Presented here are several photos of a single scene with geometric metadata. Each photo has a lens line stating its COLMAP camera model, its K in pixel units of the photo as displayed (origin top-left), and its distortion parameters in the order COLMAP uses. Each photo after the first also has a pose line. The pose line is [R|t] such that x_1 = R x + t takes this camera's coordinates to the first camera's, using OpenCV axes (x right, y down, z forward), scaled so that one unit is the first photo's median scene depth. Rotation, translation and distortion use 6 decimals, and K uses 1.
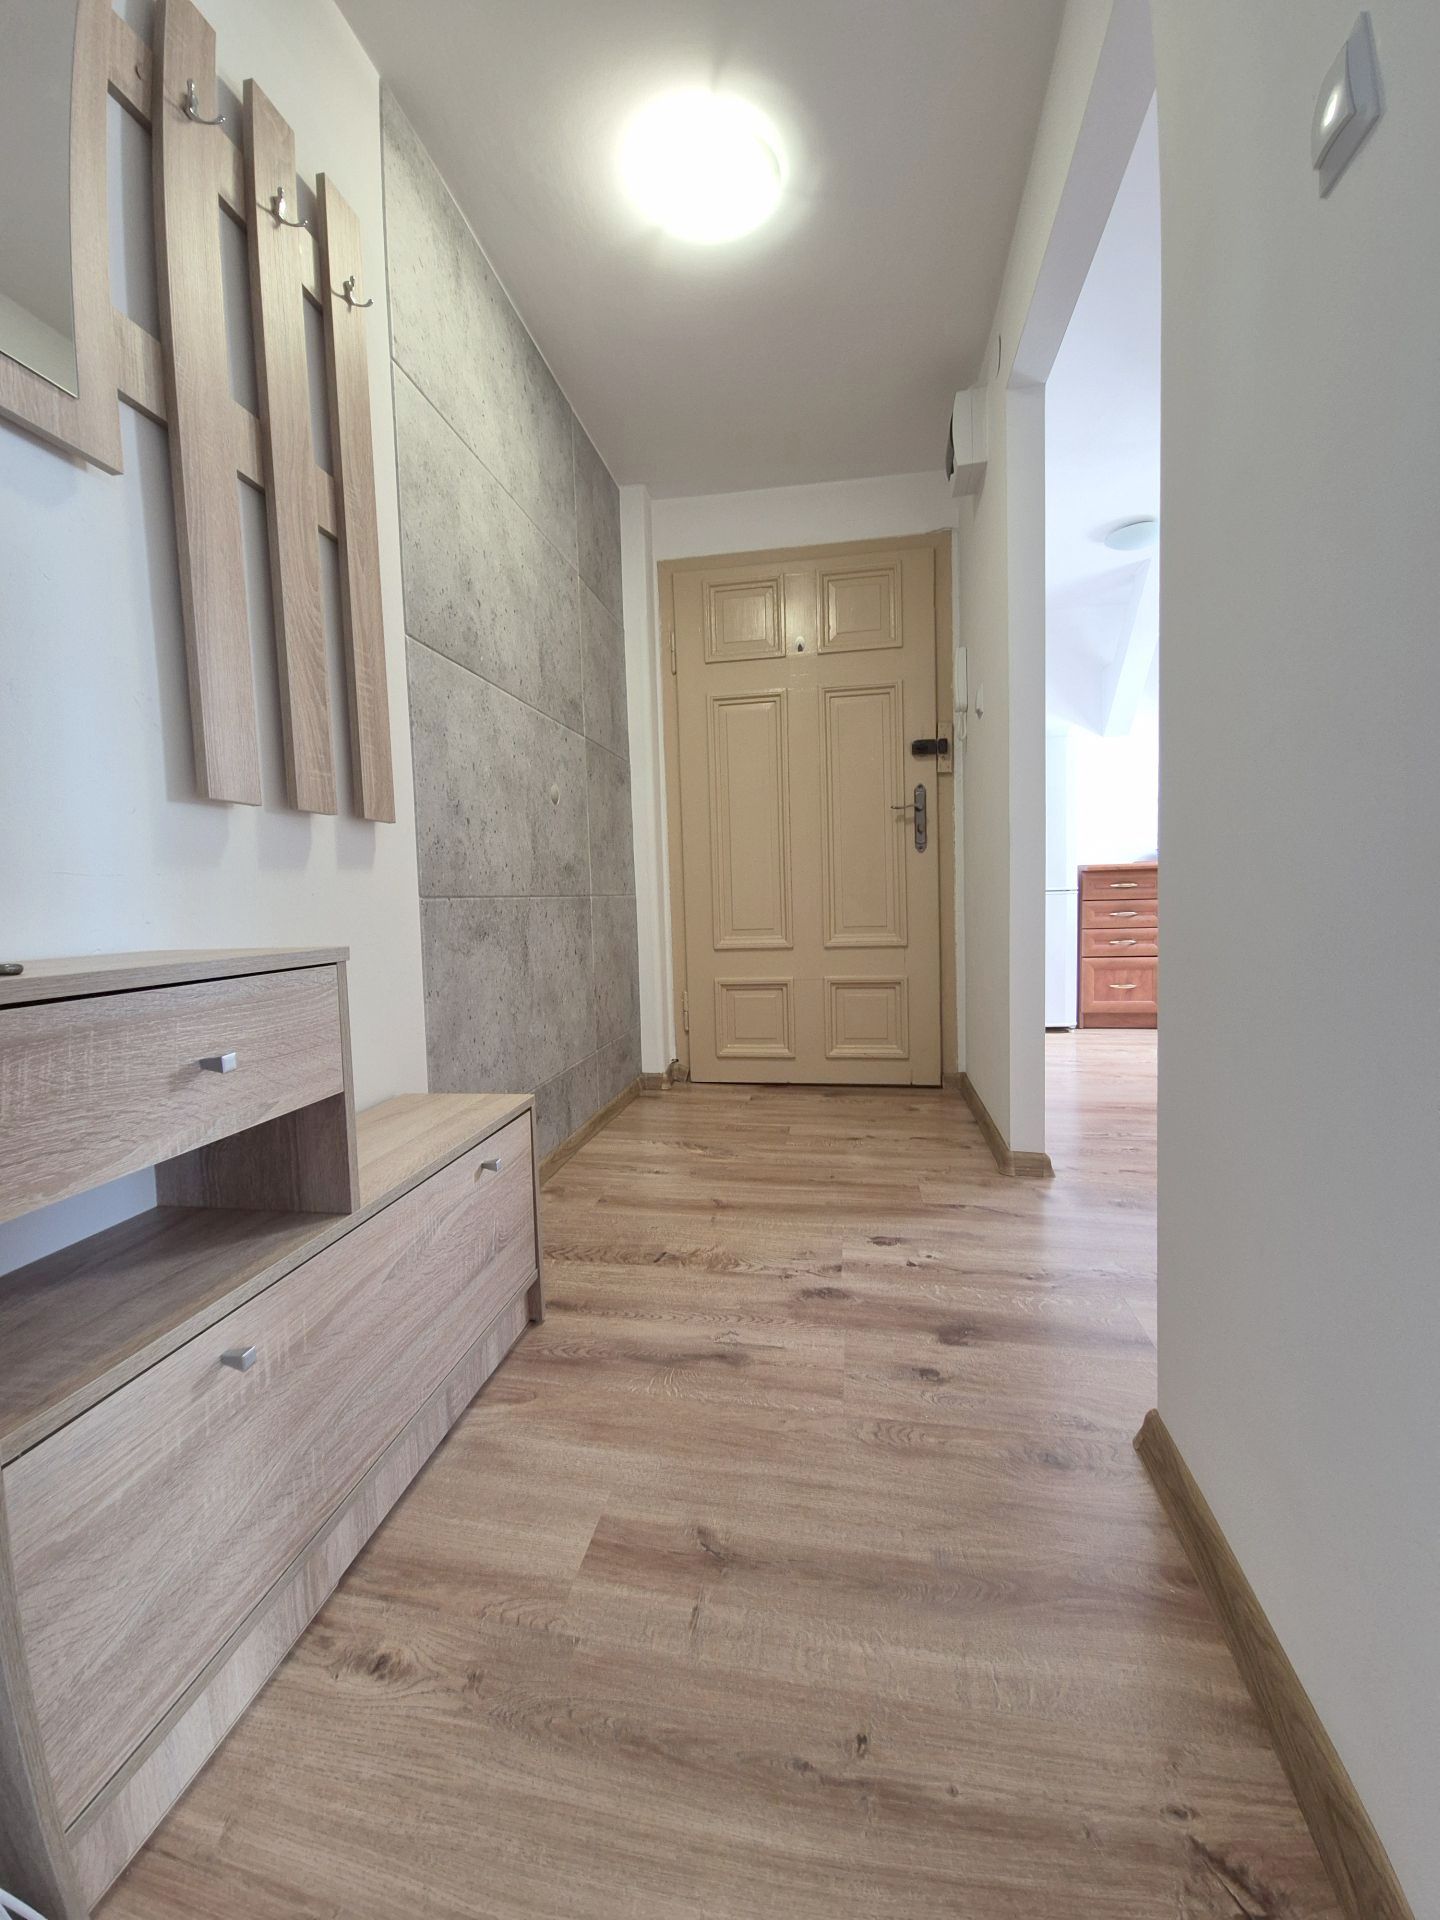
lens RADIAL K [[779.2, 0, 711.5], [0, 779.2, 952.4], [0, 0, 1]] dist [0.007139, -0.005923]
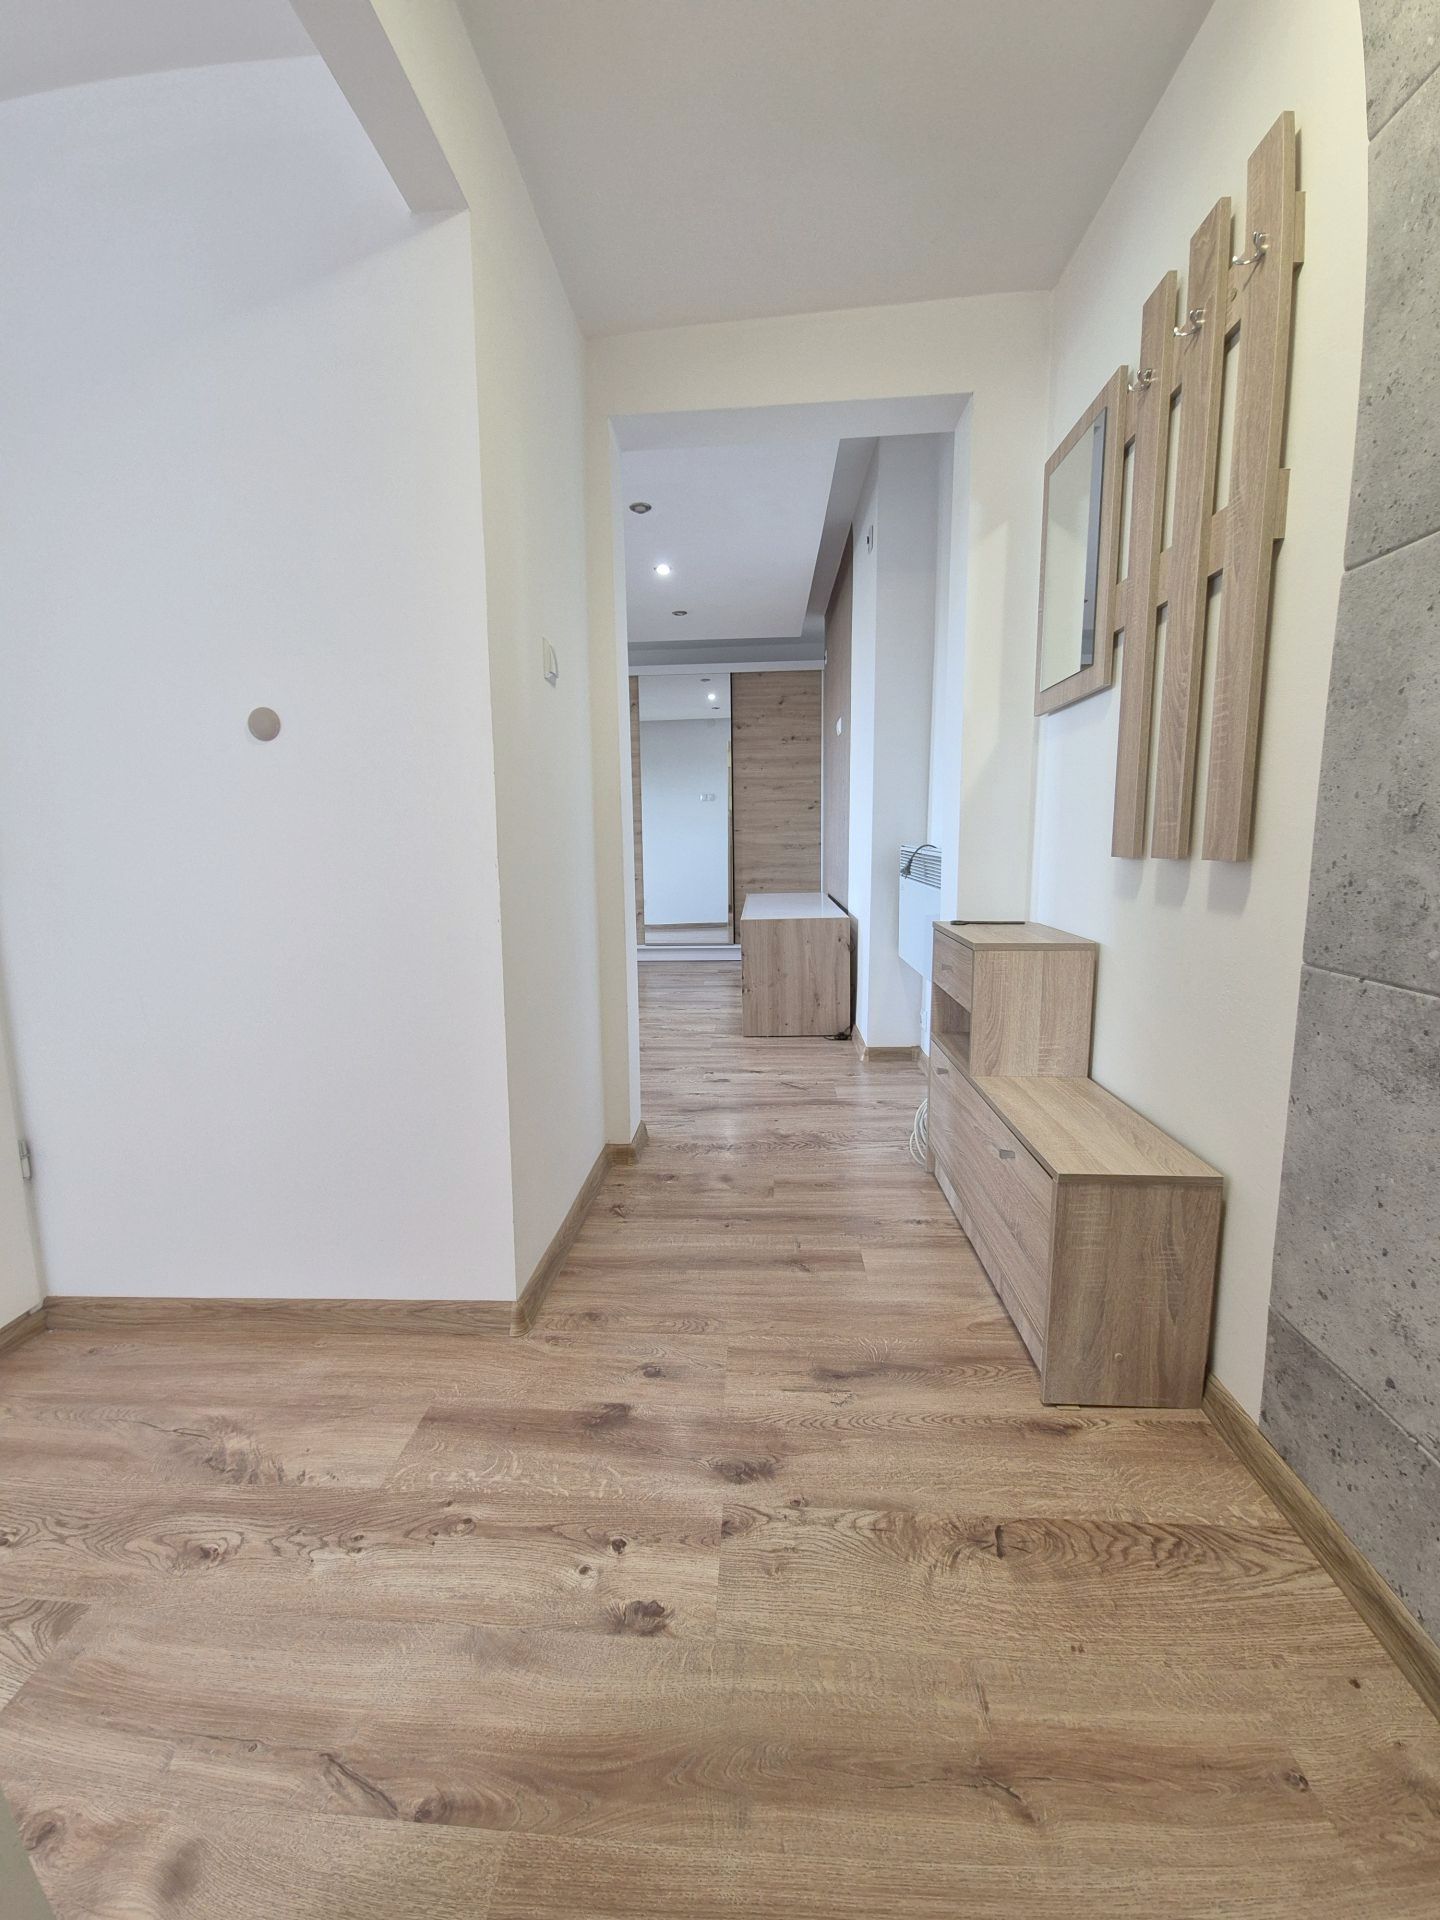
lens RADIAL K [[779.2, 0, 711.5], [0, 779.2, 952.4], [0, 0, 1]] dist [0.007139, -0.005923]
pose [[-0.992249, 0.060007, -0.108819, 0.244060], [0.034373, 0.974051, 0.223702, -0.271189], [0.119419, 0.218228, -0.968564, 1.723006]]
